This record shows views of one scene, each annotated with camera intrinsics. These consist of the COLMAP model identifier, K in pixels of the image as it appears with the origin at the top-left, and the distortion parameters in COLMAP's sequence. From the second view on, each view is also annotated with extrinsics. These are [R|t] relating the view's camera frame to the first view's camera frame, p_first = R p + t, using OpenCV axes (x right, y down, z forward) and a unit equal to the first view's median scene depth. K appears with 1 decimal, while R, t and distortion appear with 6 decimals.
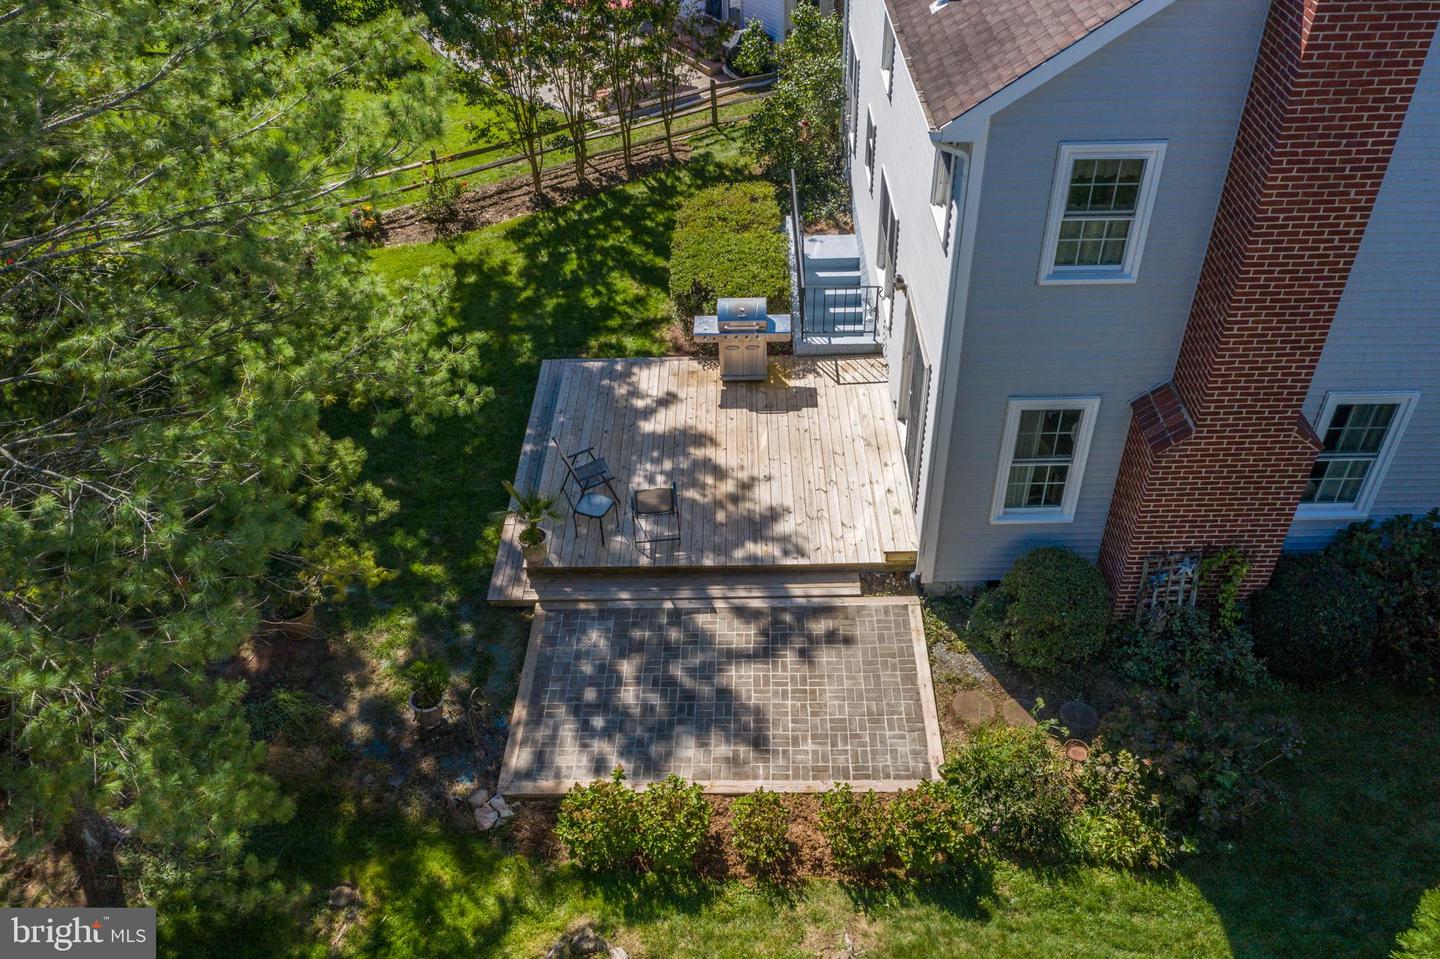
lens RADIAL K [[1150.6, 0, 709.6], [0, 1150.6, 479.3], [0, 0, 1]] dist [0.003327, 0.001860]
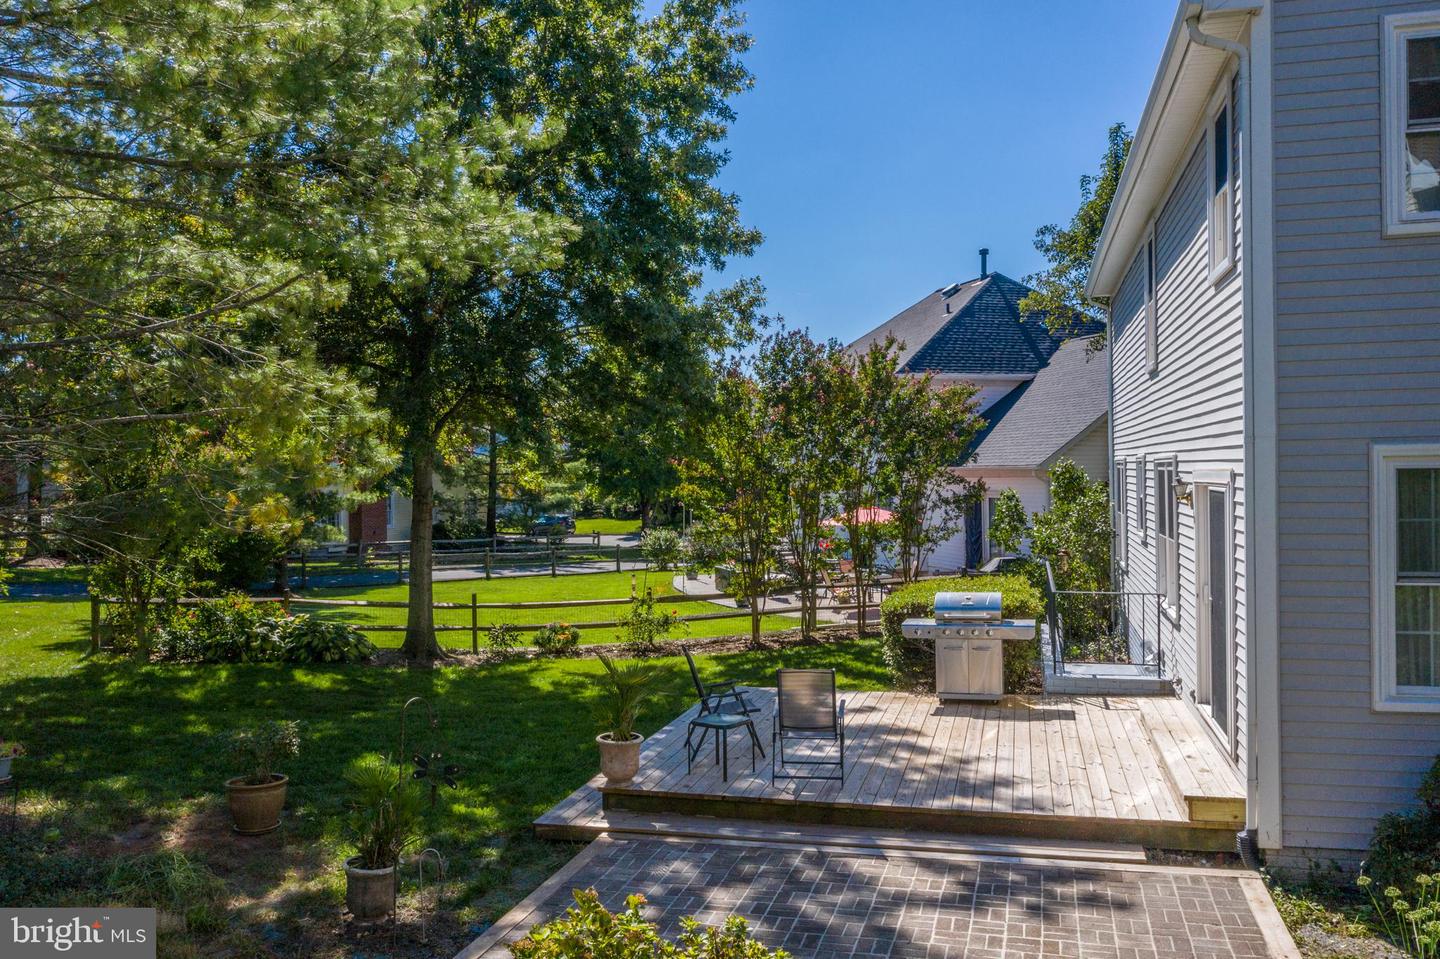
lens RADIAL K [[1150.6, 0, 709.6], [0, 1150.6, 479.3], [0, 0, 1]] dist [0.003327, 0.001860]
pose [[0.968224, 0.017284, -0.249487, 0.061527], [-0.167561, 0.785405, -0.595871, 0.328175], [0.185650, 0.618741, 0.763344, 0.411004]]
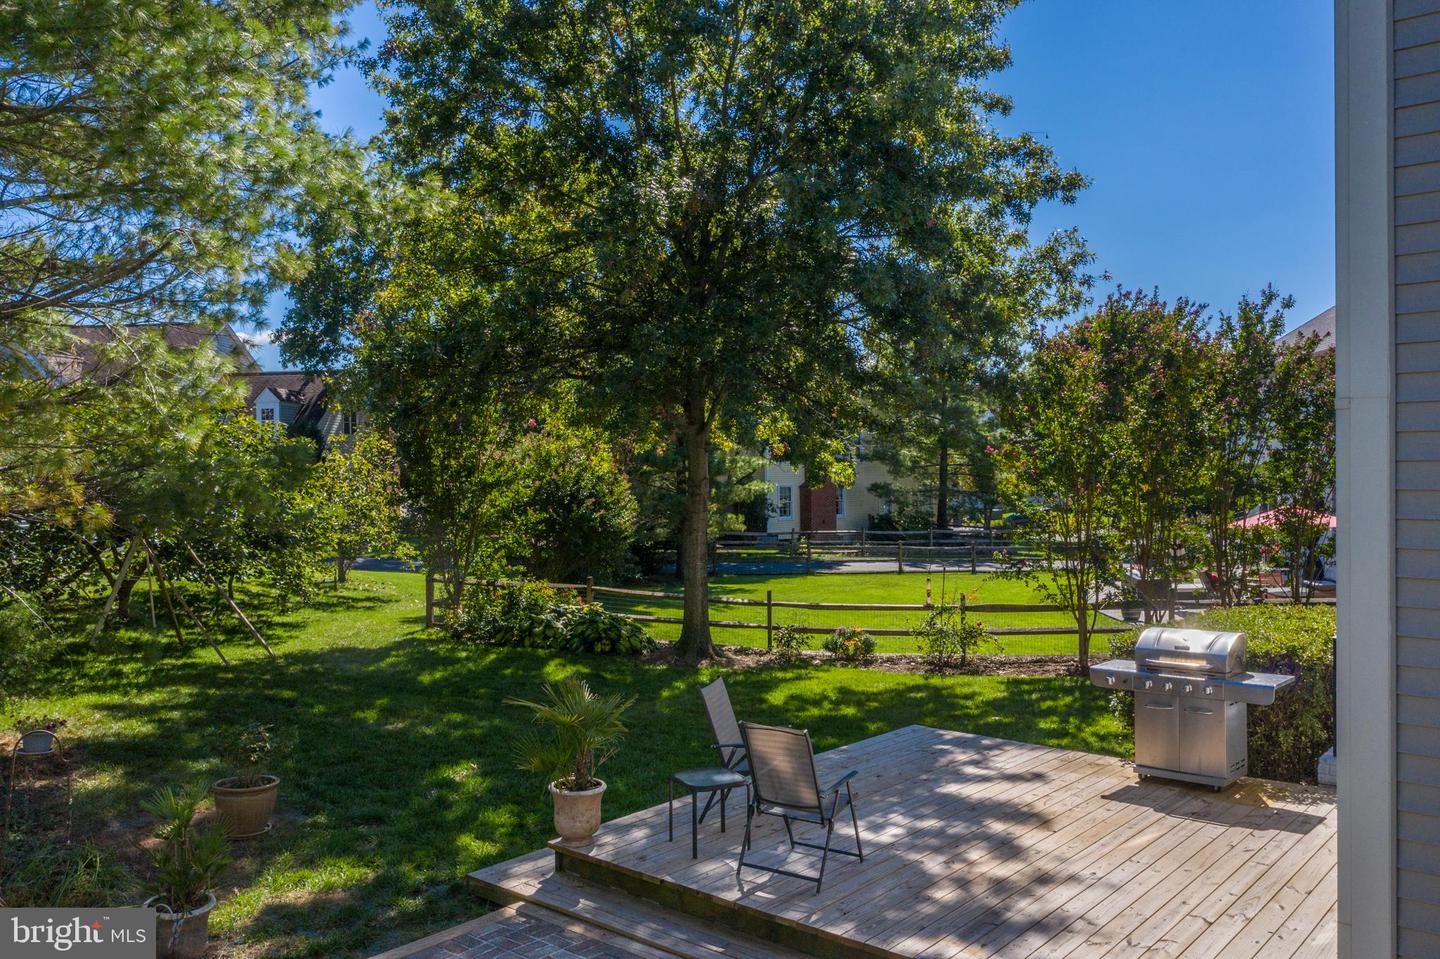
lens RADIAL K [[1131.7, 0, 720.0], [0, 1131.7, 479.5], [0, 0, 1]] dist [-0.001912, 0.000071]
pose [[0.763171, 0.027066, -0.645630, 0.244942], [-0.414086, 0.787514, -0.456459, 0.155213], [0.496088, 0.615702, 0.612215, 0.625016]]
